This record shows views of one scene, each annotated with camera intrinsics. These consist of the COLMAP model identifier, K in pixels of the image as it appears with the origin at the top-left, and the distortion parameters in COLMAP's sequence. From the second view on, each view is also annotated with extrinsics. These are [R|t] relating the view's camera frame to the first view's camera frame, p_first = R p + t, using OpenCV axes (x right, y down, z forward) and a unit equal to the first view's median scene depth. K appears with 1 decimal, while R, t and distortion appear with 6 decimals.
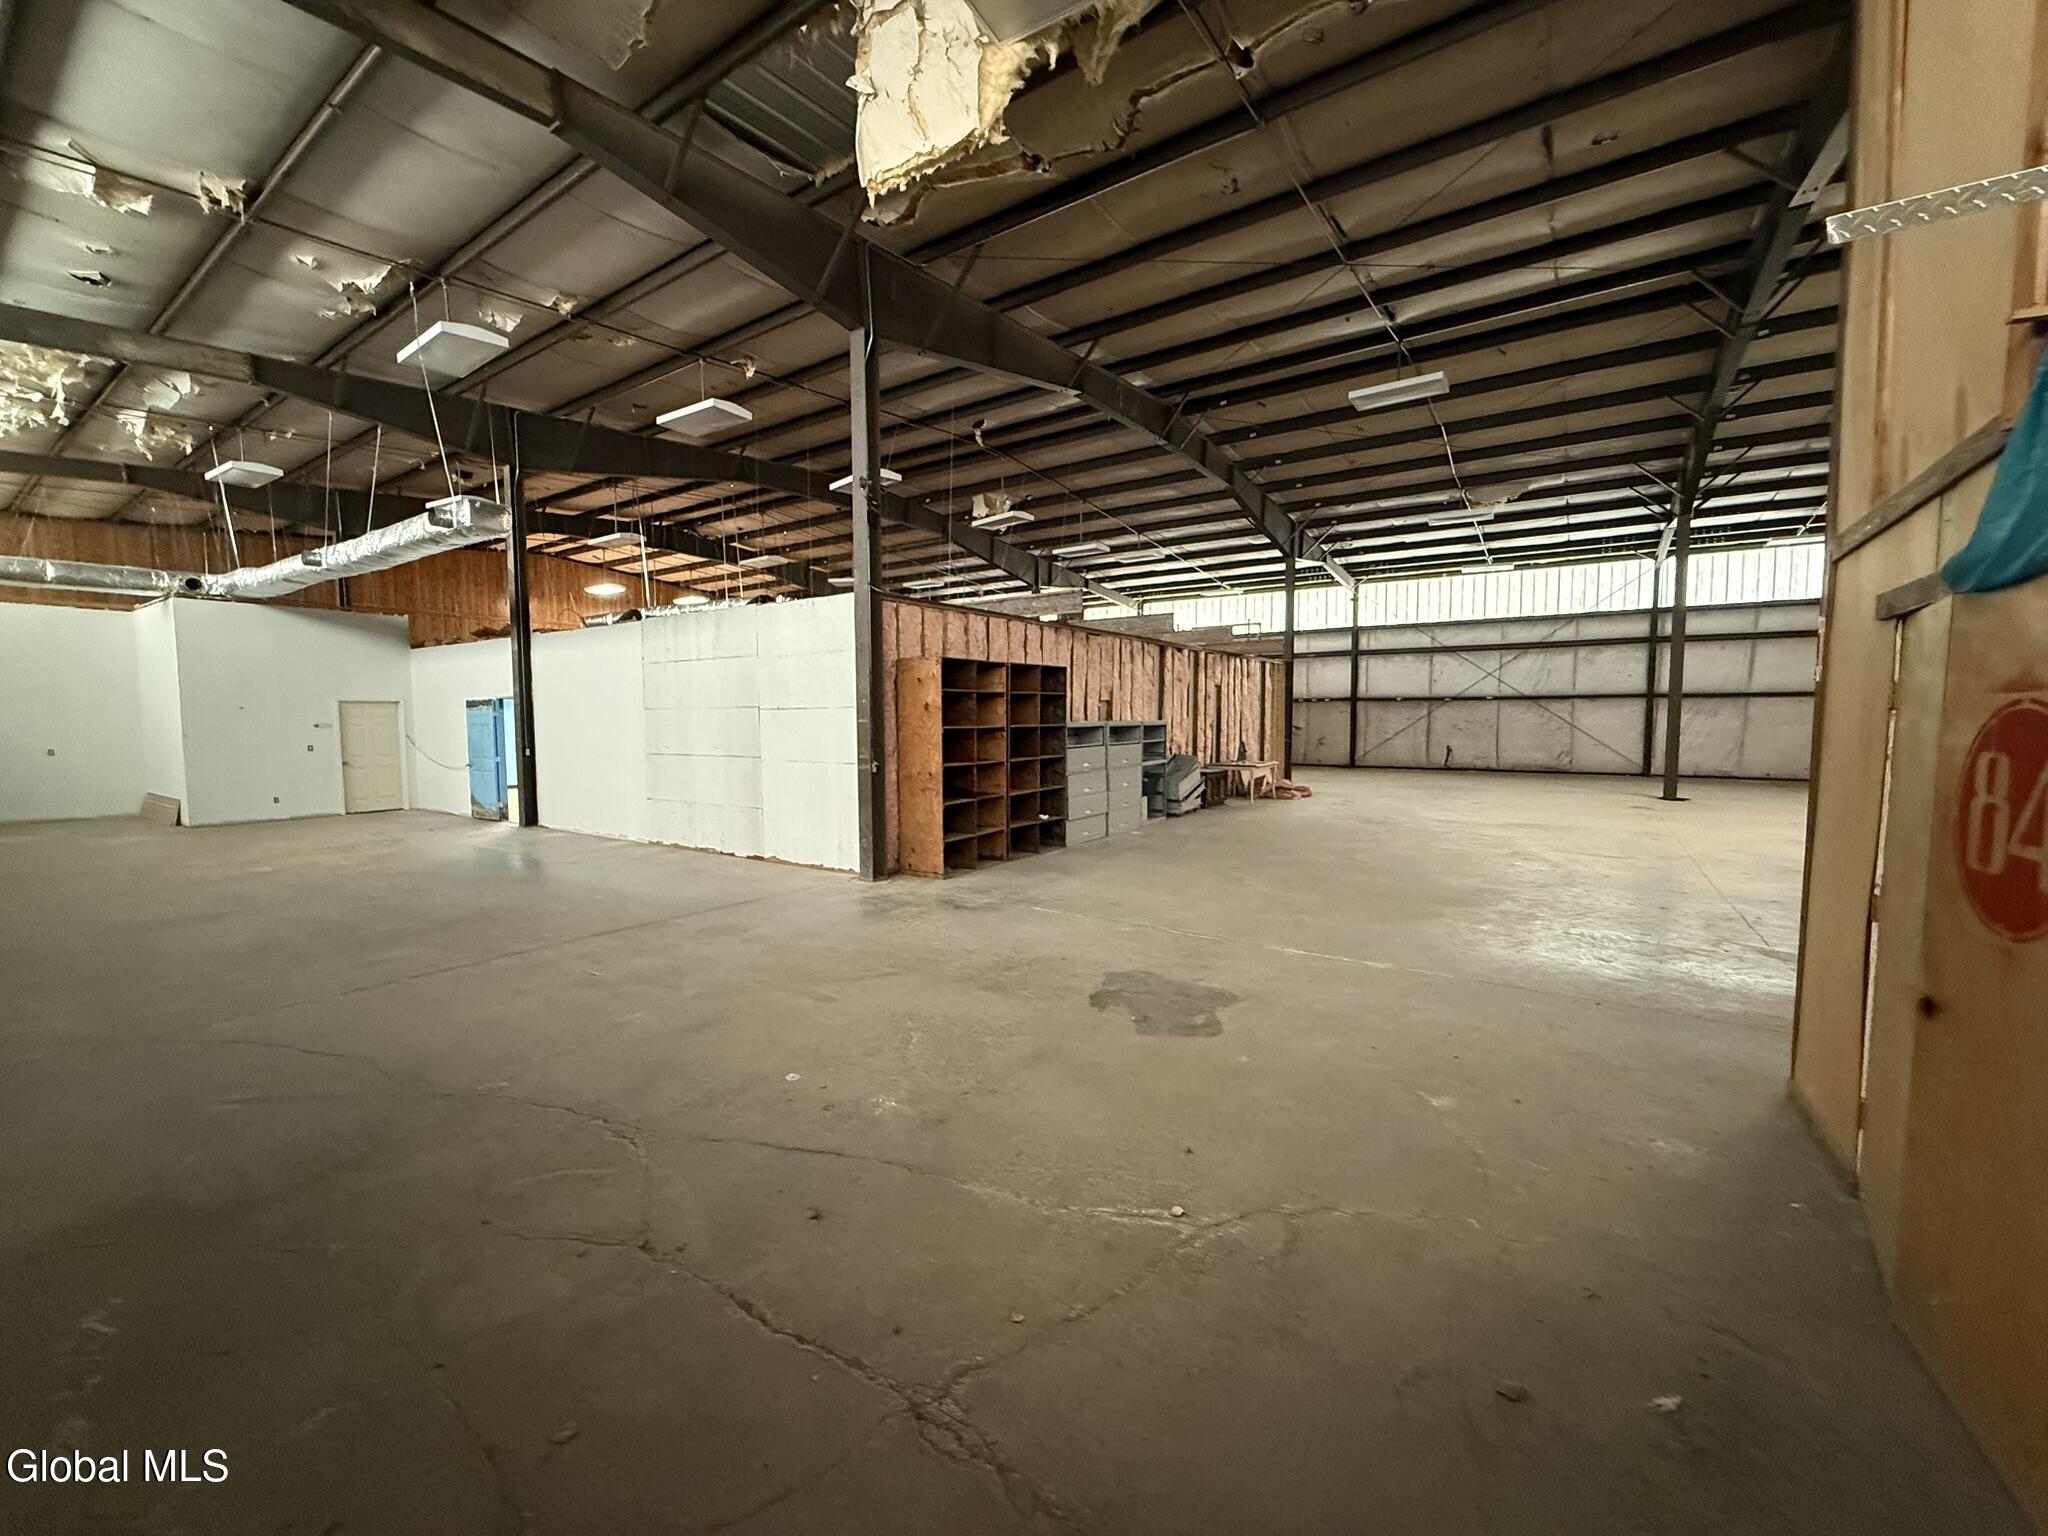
lens RADIAL K [[818.8, 0, 1027.2], [0, 818.8, 772.6], [0, 0, 1]] dist [-0.000166, -0.000002]
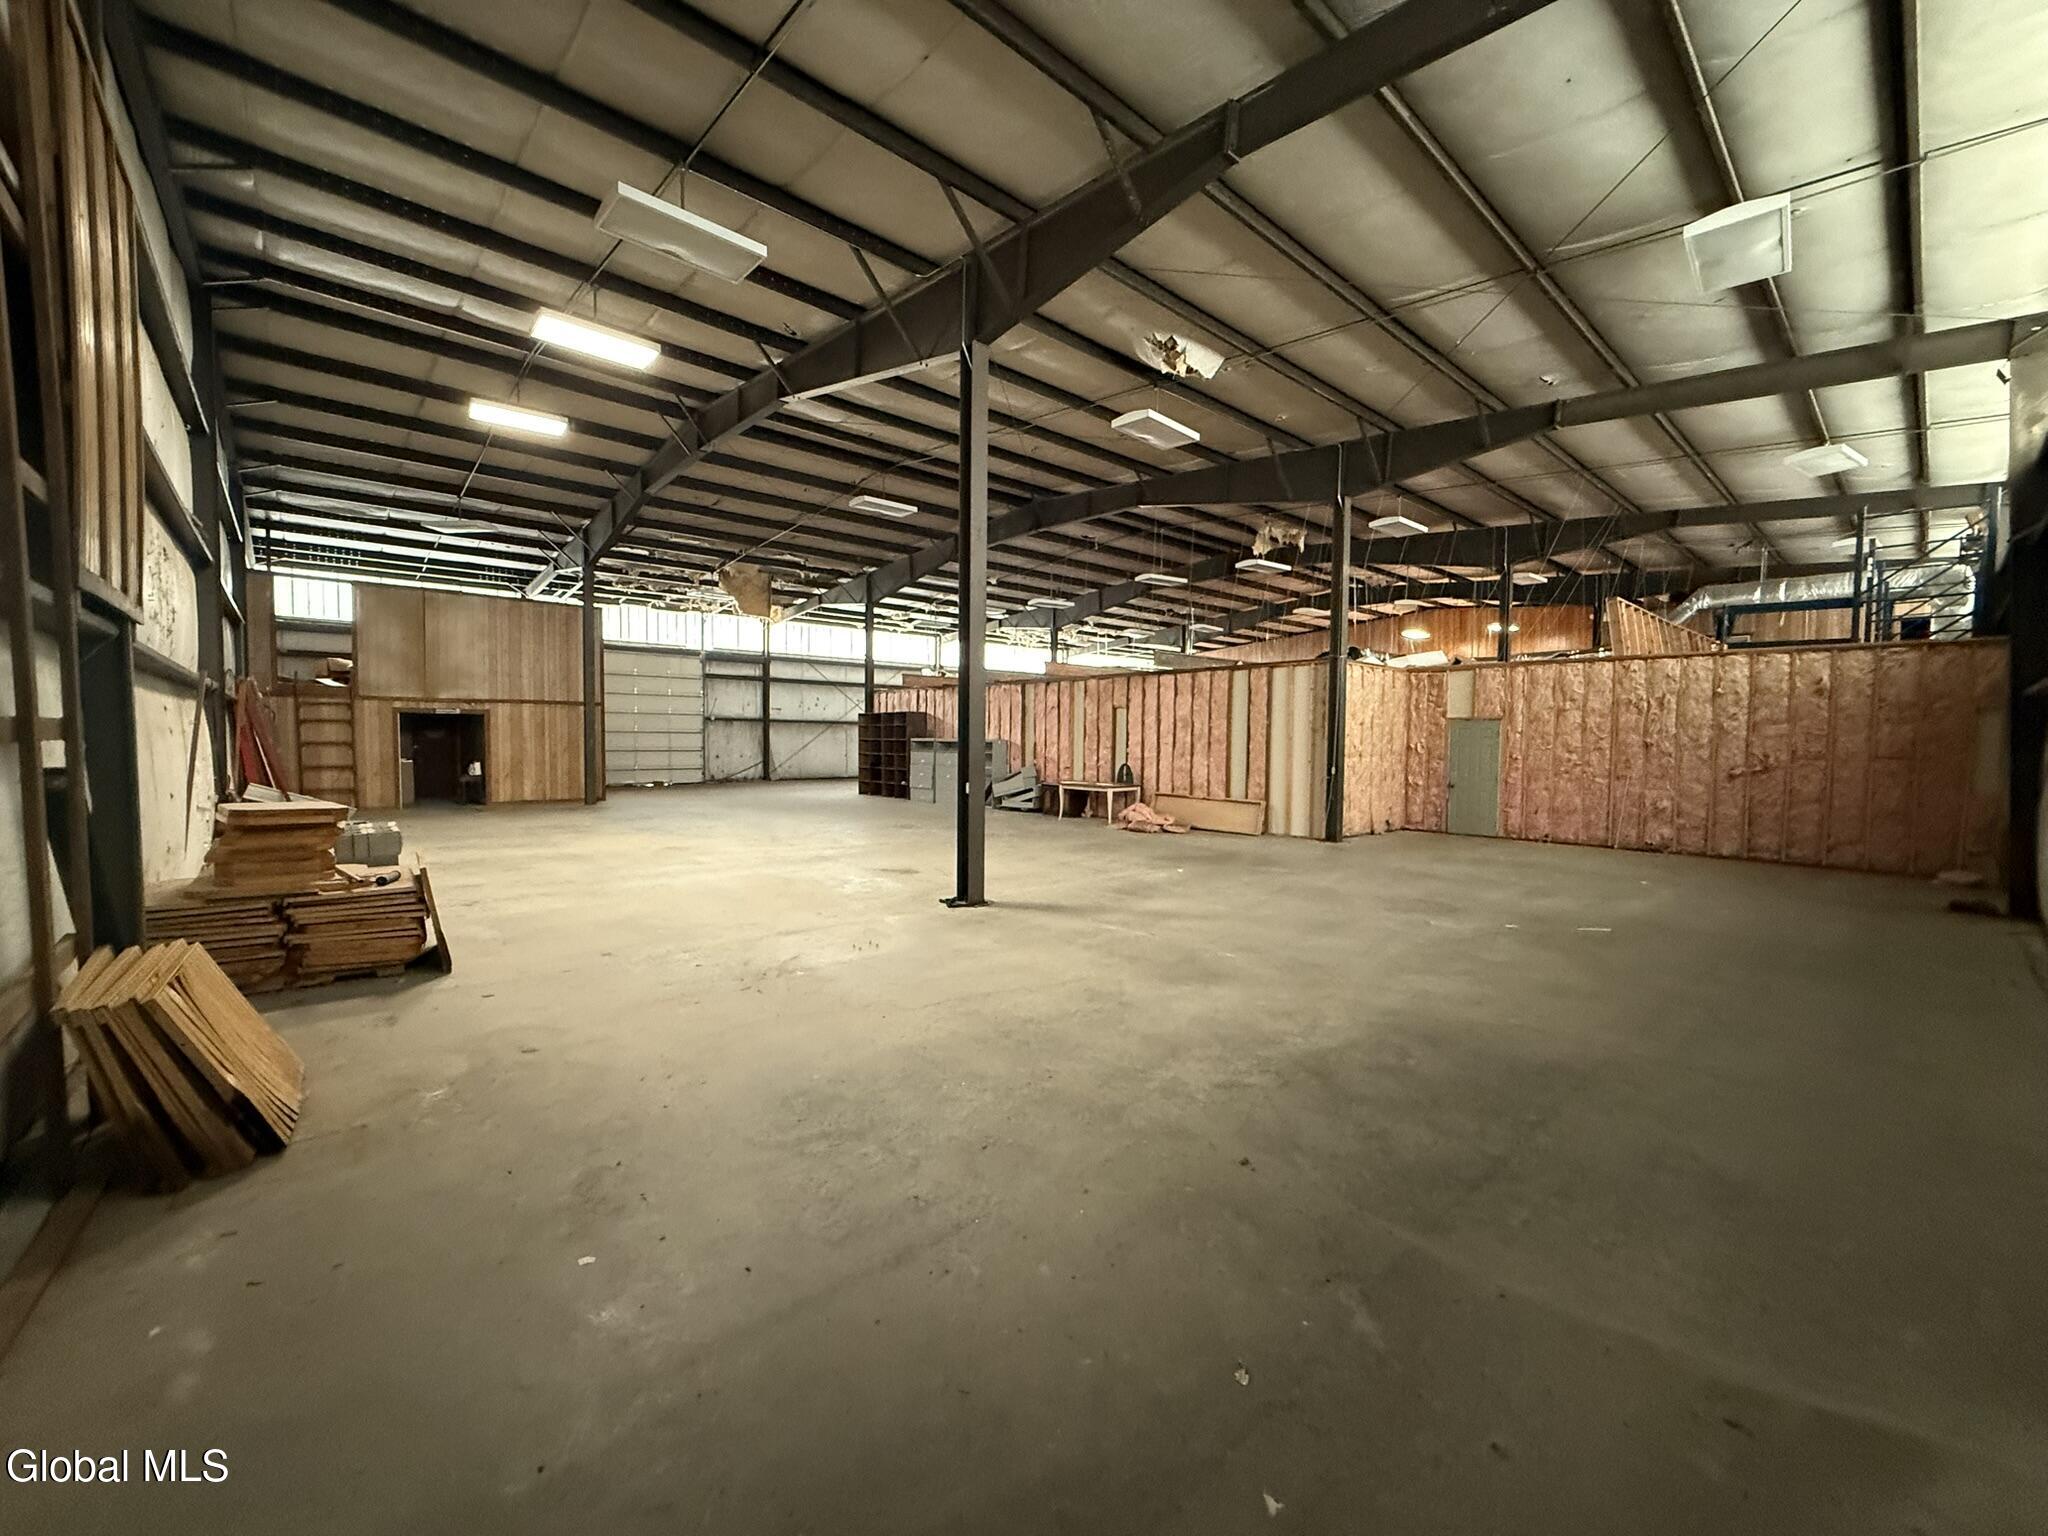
lens RADIAL K [[818.8, 0, 1012.6], [0, 818.8, 735.1], [0, 0, 1]] dist [-0.000166, -0.000002]
pose [[0.236057, 0.007775, 0.971708, -0.592435], [0.058929, 0.998013, -0.022301, -0.021448], [-0.969951, 0.062527, 0.235130, 0.389976]]
